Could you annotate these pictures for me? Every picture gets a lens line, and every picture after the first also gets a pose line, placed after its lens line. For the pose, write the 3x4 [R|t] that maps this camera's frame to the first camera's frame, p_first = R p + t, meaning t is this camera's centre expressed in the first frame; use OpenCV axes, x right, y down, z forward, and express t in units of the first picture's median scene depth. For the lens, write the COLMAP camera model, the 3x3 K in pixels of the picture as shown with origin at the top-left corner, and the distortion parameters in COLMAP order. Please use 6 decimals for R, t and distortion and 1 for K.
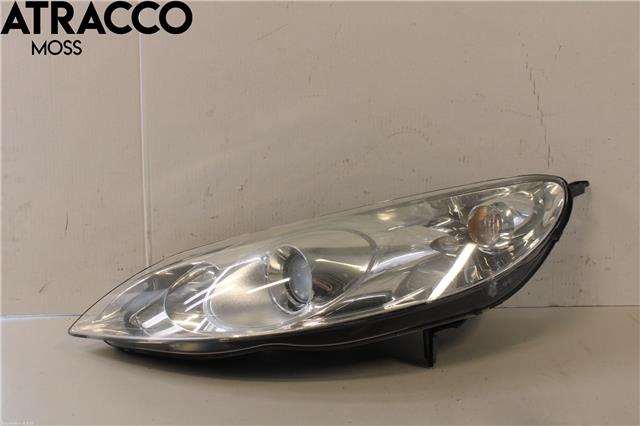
lens RADIAL K [[710.1, 0, 320.3], [0, 710.1, 213.3], [0, 0, 1]] dist [0.000538, 0.000000]
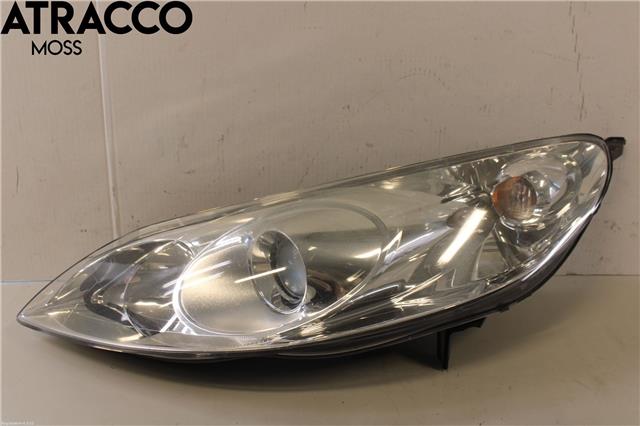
lens RADIAL K [[605.5, 0, 319.5], [0, 605.5, 212.6], [0, 0, 1]] dist [-0.055304, 0.000000]
pose [[0.999593, 0.013541, 0.025097, -0.012974], [-0.017733, 0.984375, 0.175192, -0.081547], [-0.022333, -0.175566, 0.984214, 0.293699]]
